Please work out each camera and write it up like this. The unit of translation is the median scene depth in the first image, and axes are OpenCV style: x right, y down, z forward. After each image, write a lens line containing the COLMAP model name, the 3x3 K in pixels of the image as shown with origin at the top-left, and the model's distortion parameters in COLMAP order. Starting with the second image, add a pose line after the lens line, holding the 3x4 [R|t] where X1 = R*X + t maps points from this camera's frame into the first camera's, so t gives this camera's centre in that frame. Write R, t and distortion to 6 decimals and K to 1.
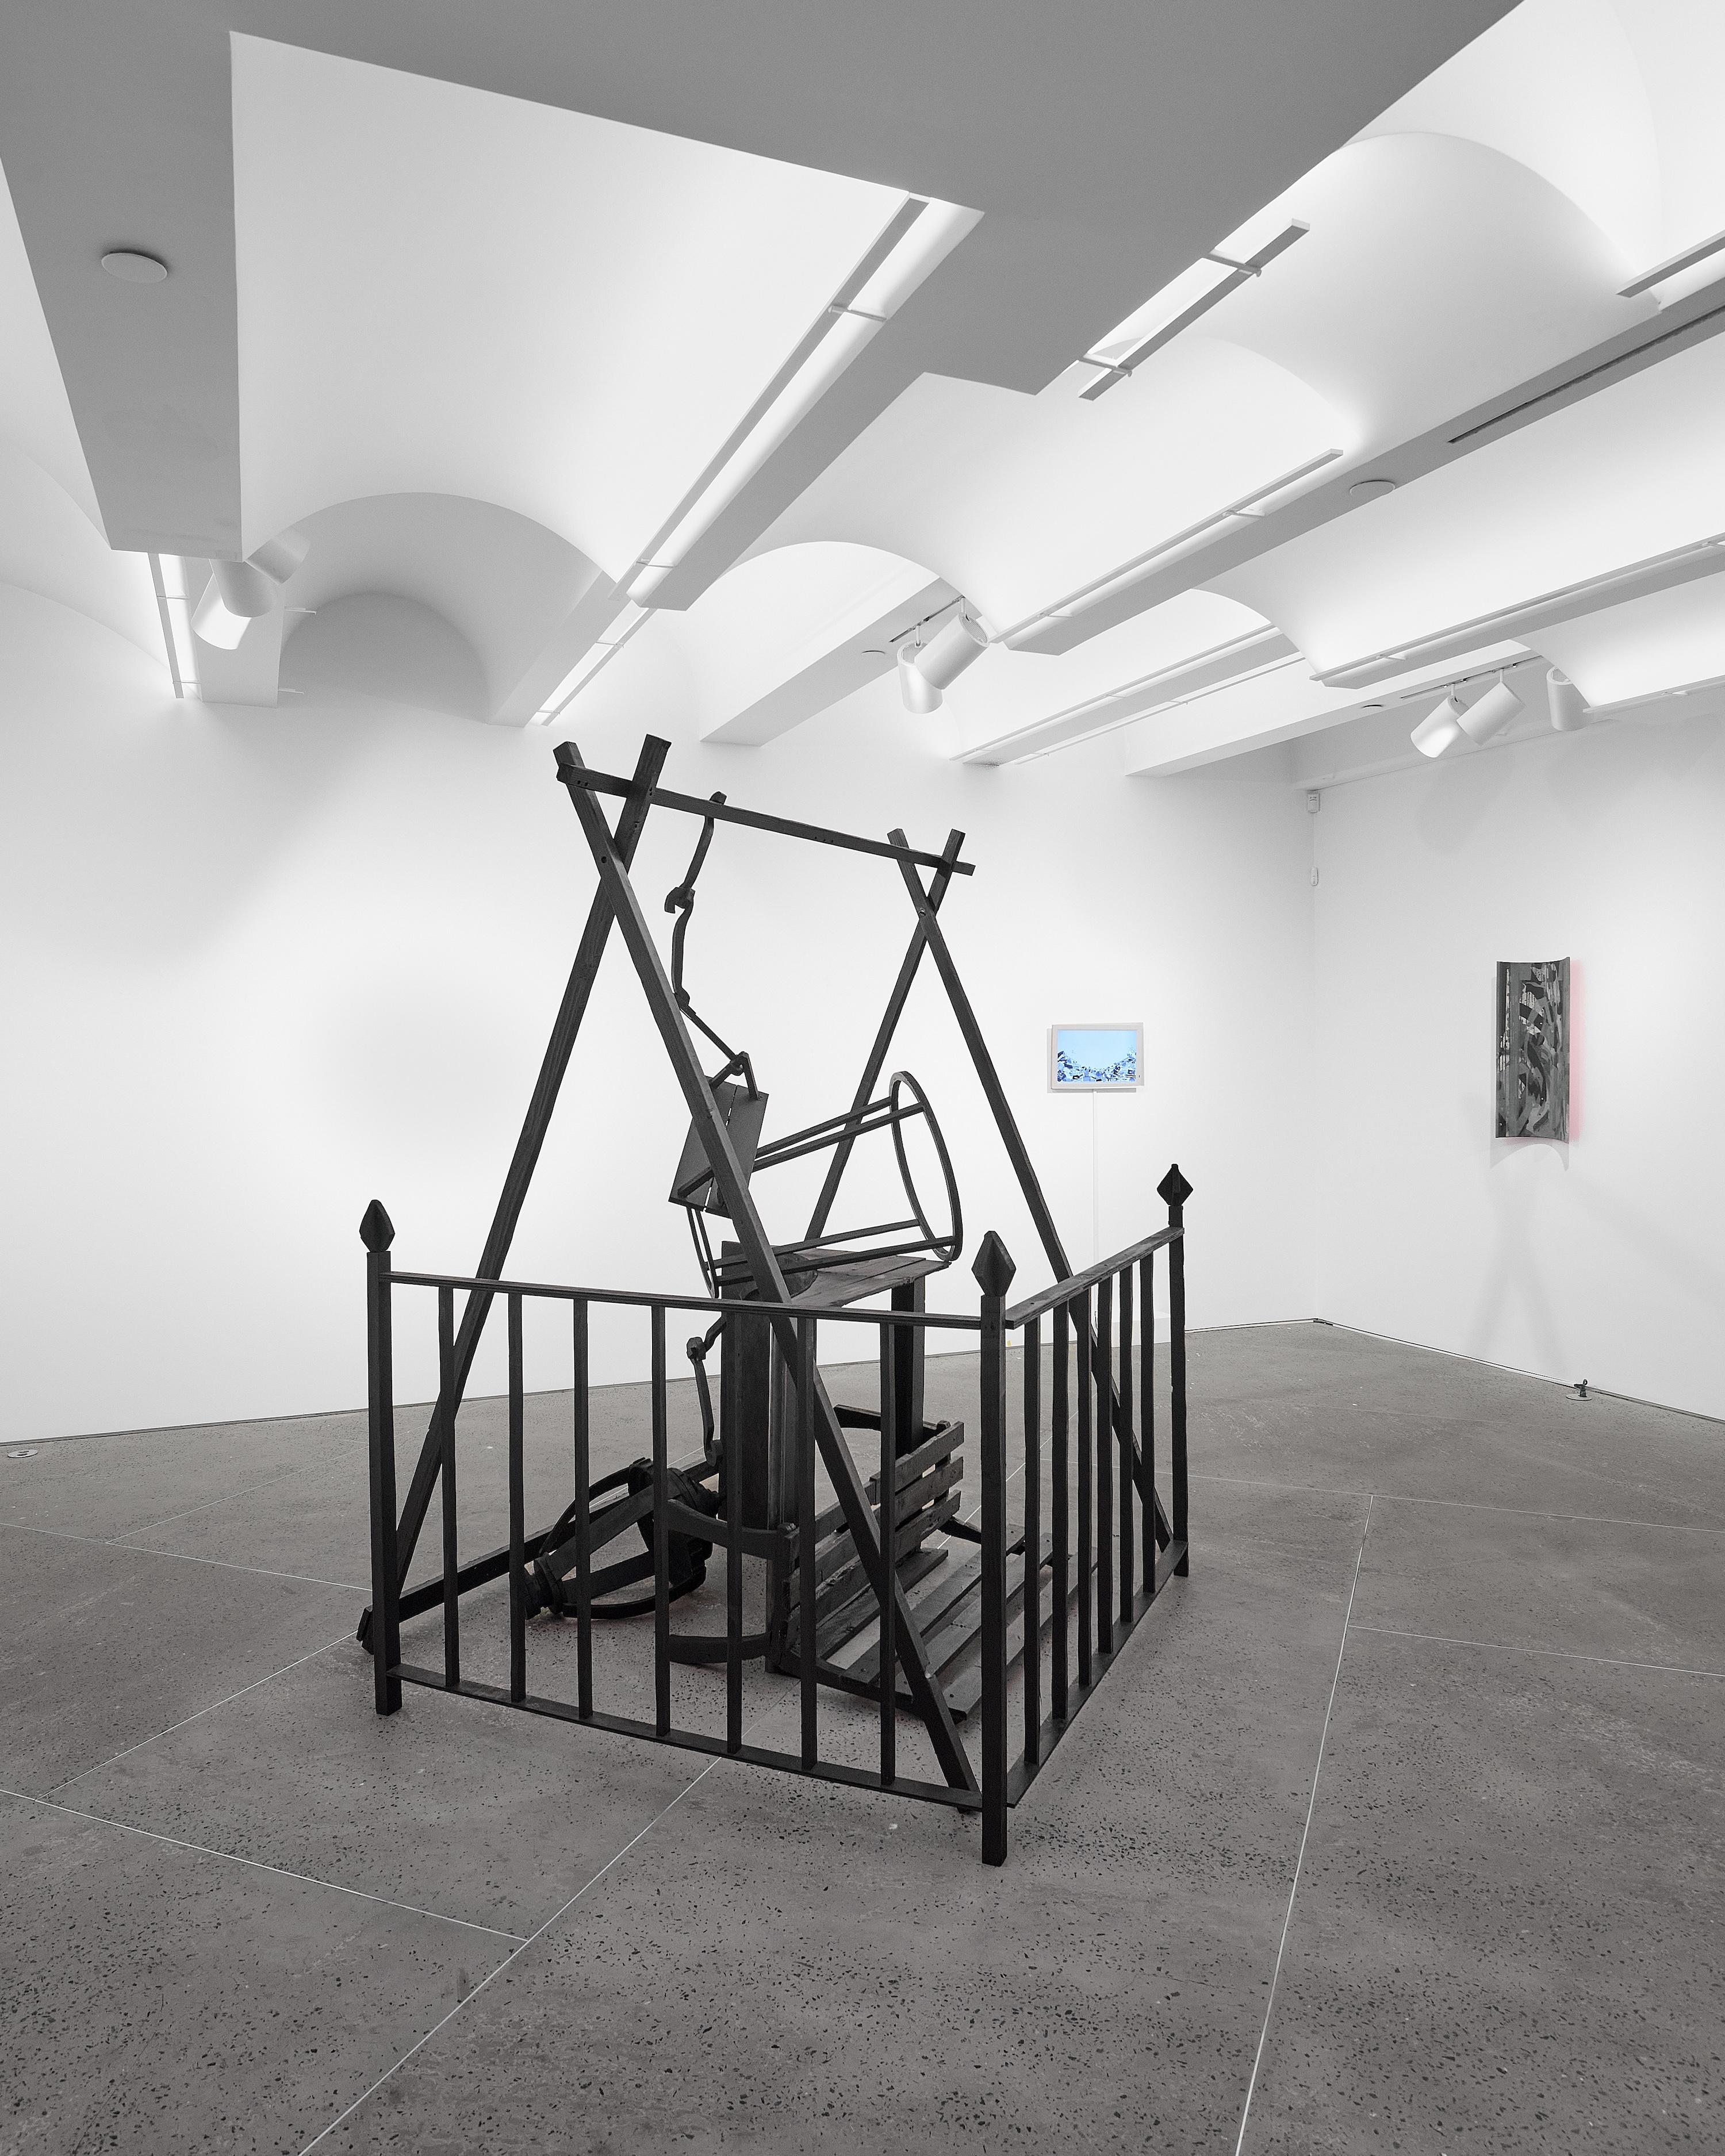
lens RADIAL K [[1455.7, 0, 850.2], [0, 1455.7, 1047.6], [0, 0, 1]] dist [0.018336, -0.045777]
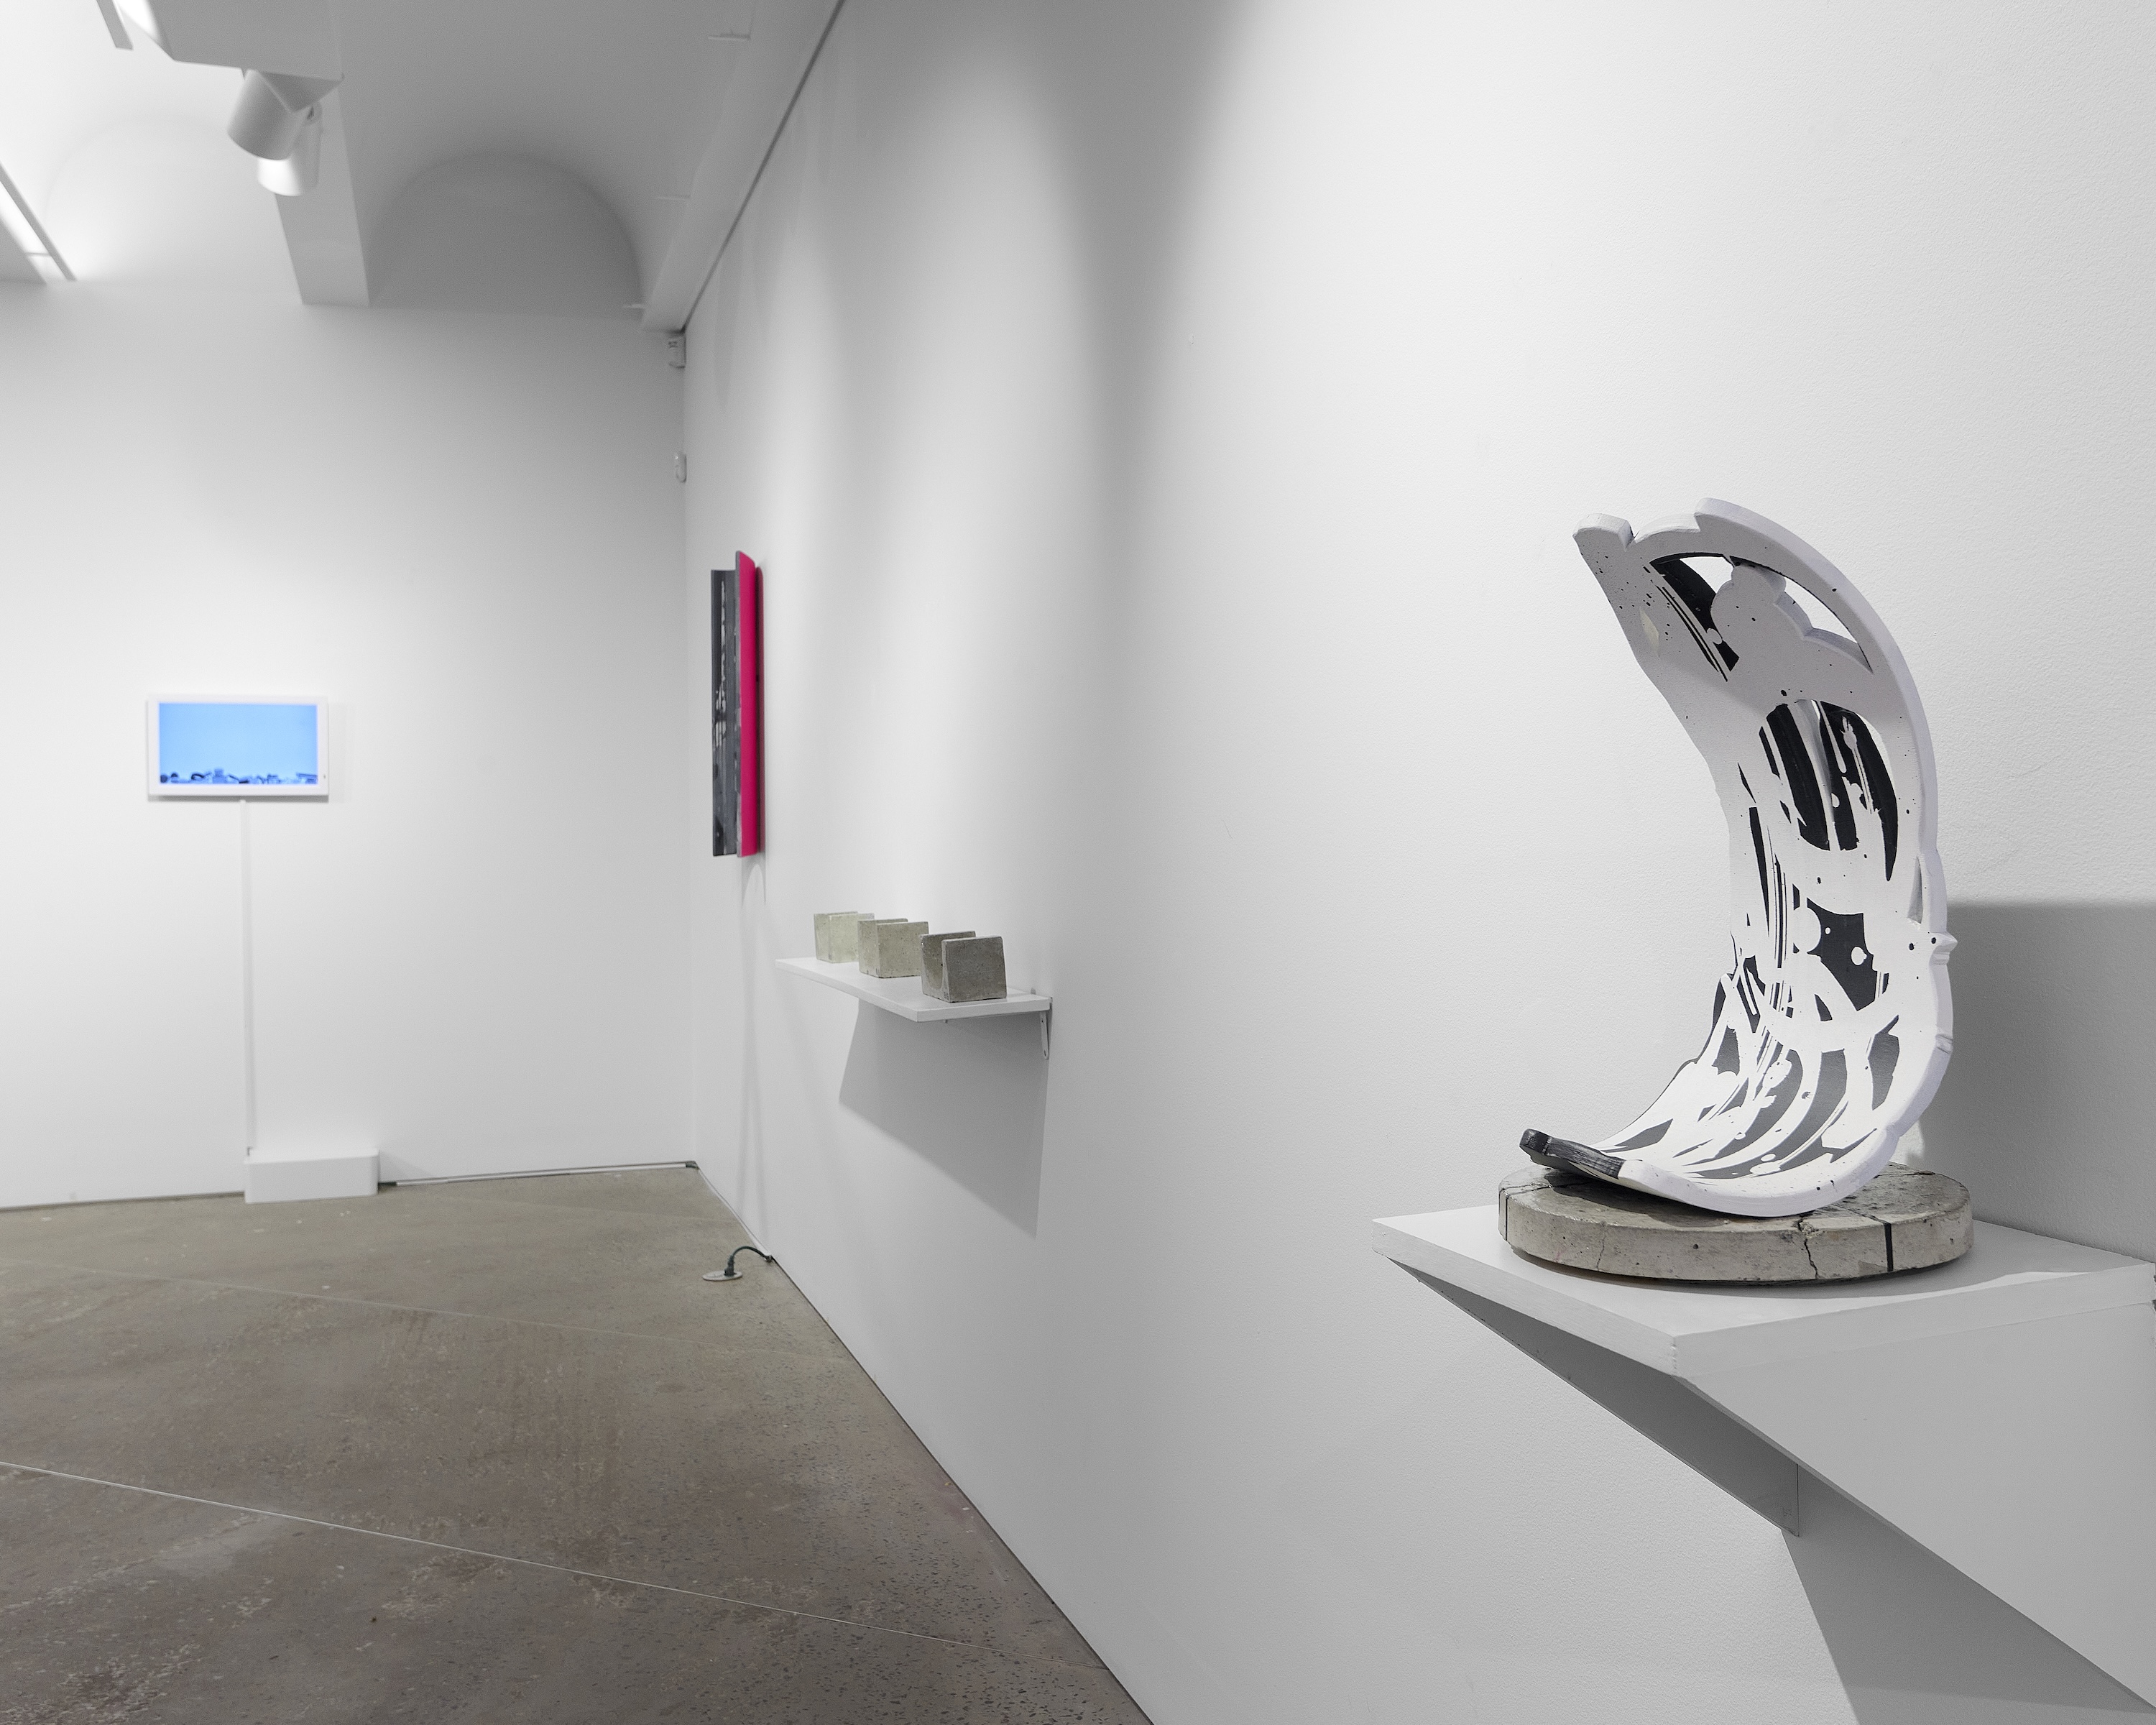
lens RADIAL K [[1940.5, 0, 1175.6], [0, 1940.5, 854.4], [0, 0, 1]] dist [-0.004159, -0.015466]
pose [[0.999545, -0.008150, -0.029048, 0.679431], [0.008300, 0.999953, 0.005031, 0.060029], [0.029005, -0.005269, 0.999565, 0.193574]]
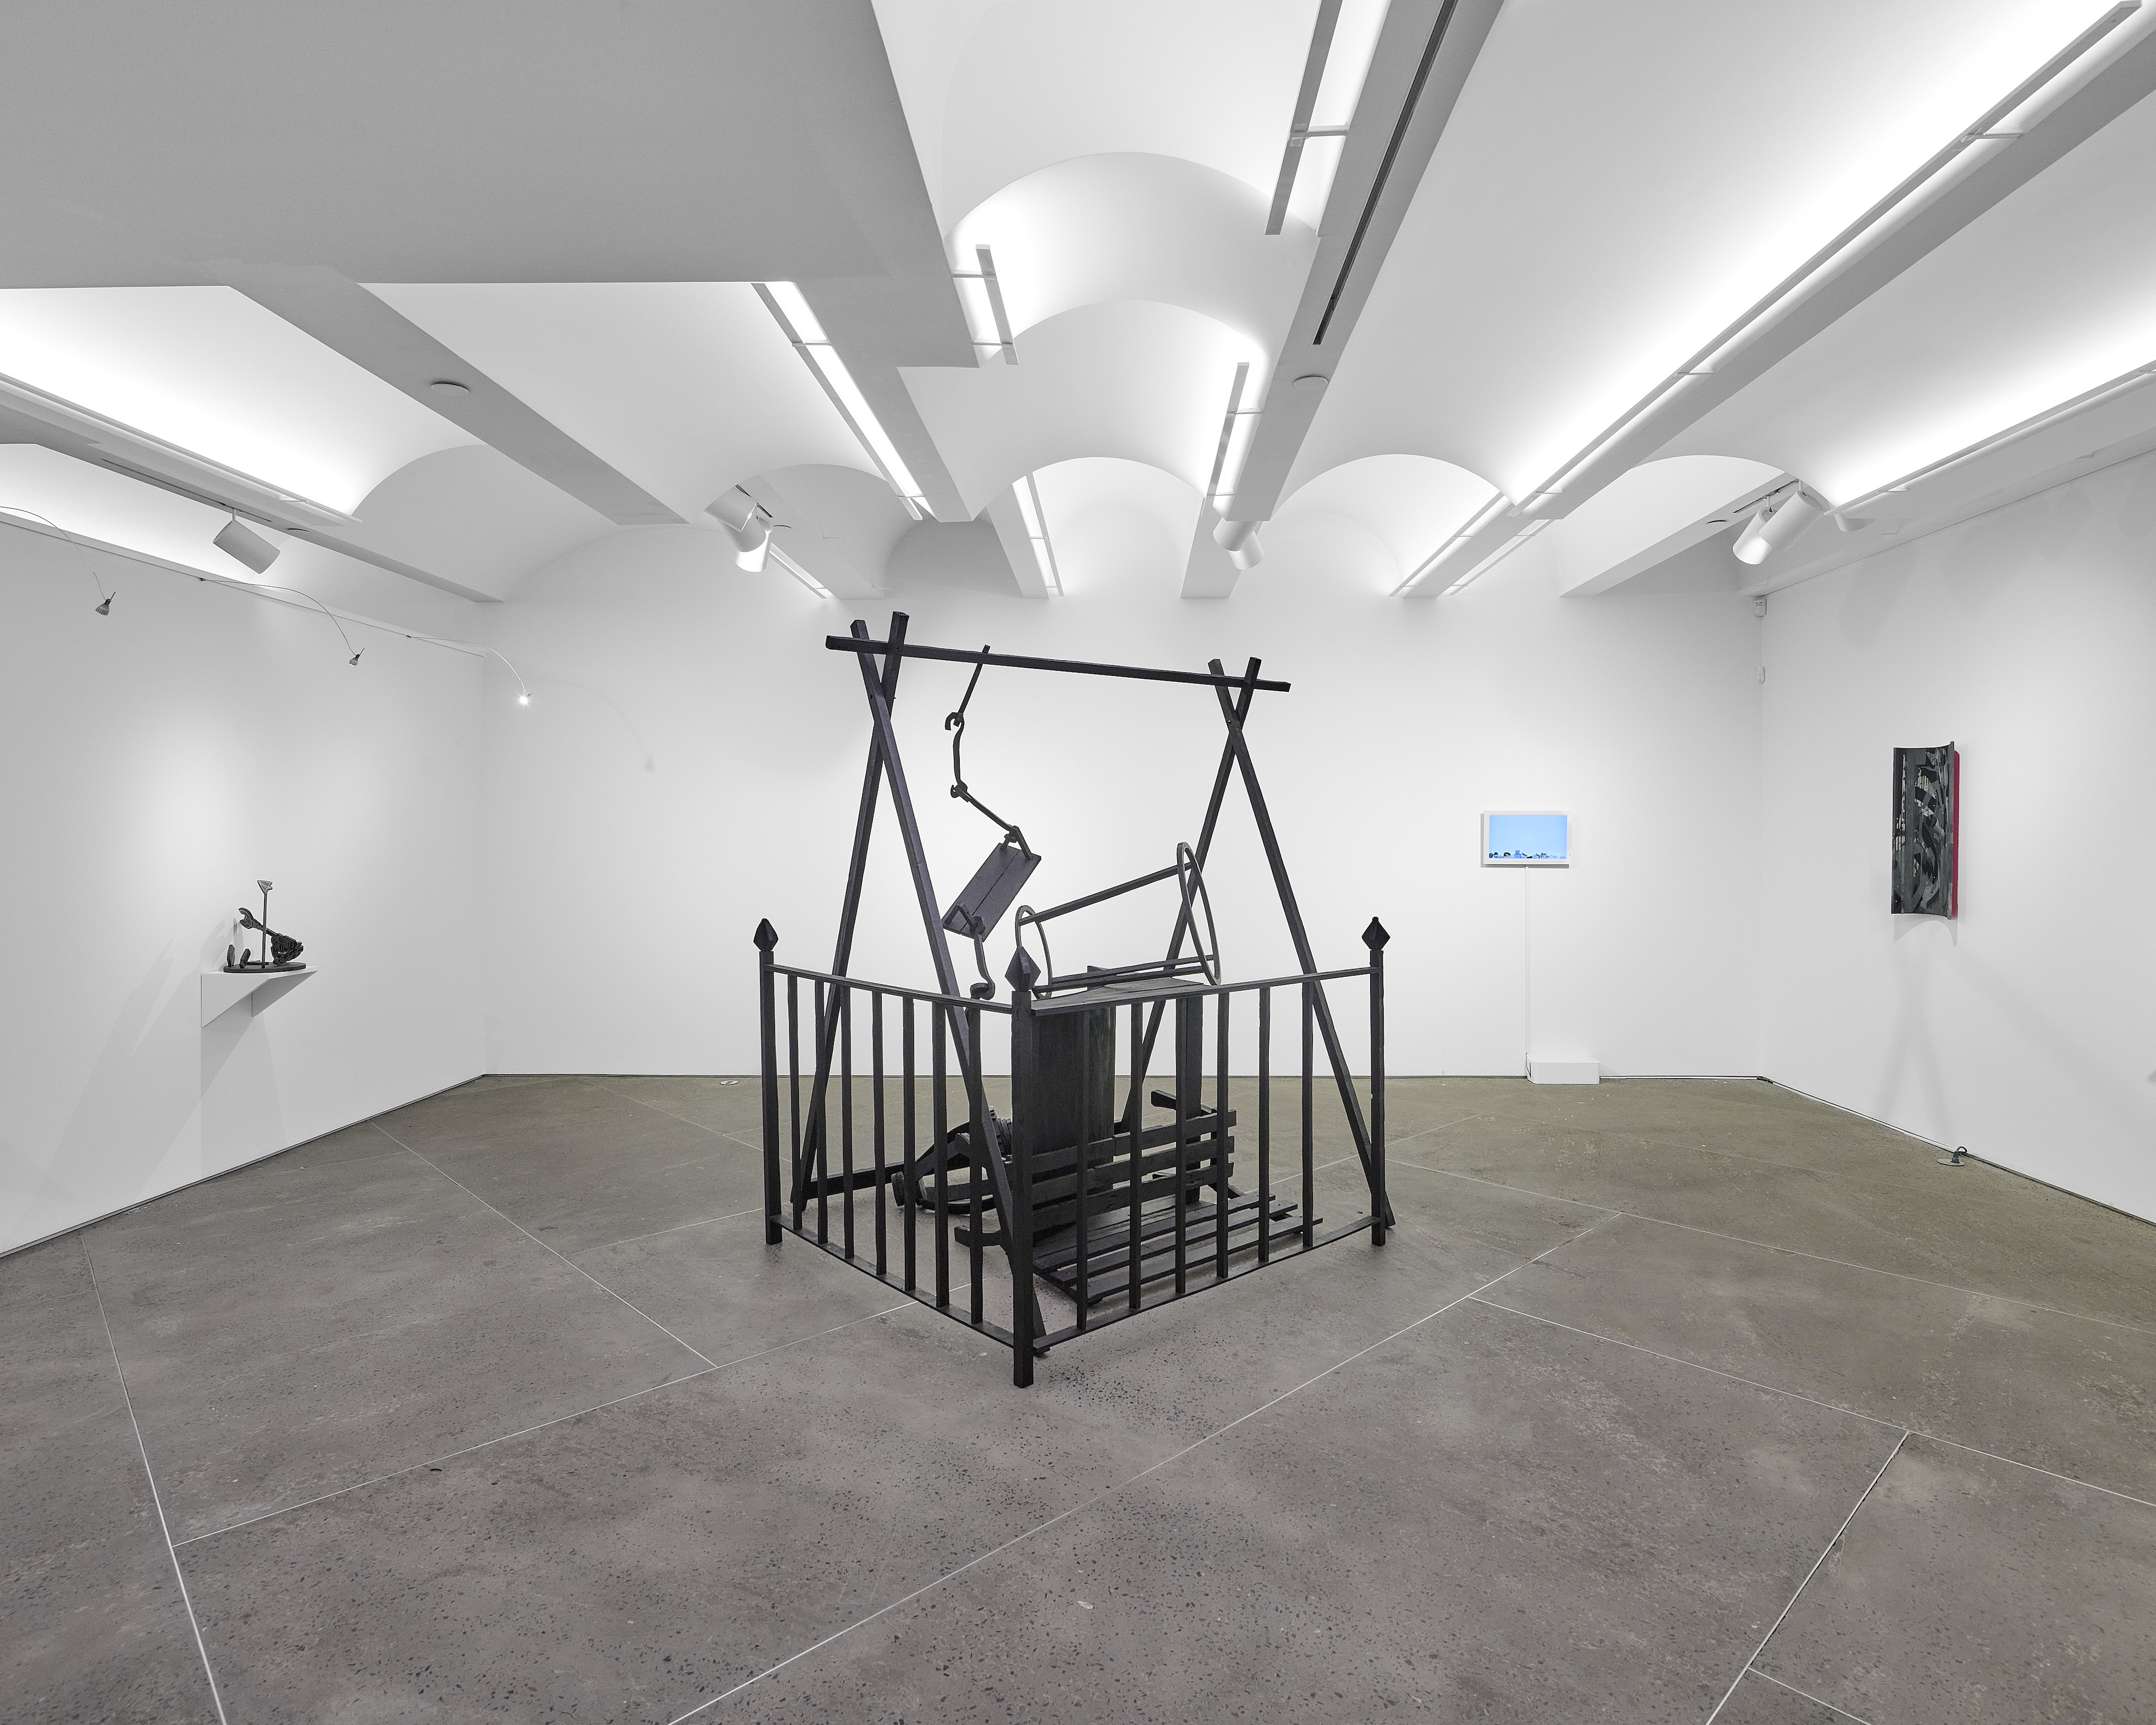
lens RADIAL K [[1173.3, 0, 1102.2], [0, 1173.3, 844.6], [0, 0, 1]] dist [-0.000794, -0.000967]
pose [[0.918049, 0.005255, -0.396433, 0.260410], [-0.002769, 0.999973, 0.006844, 0.007424], [0.396458, -0.005185, 0.918038, -0.011452]]
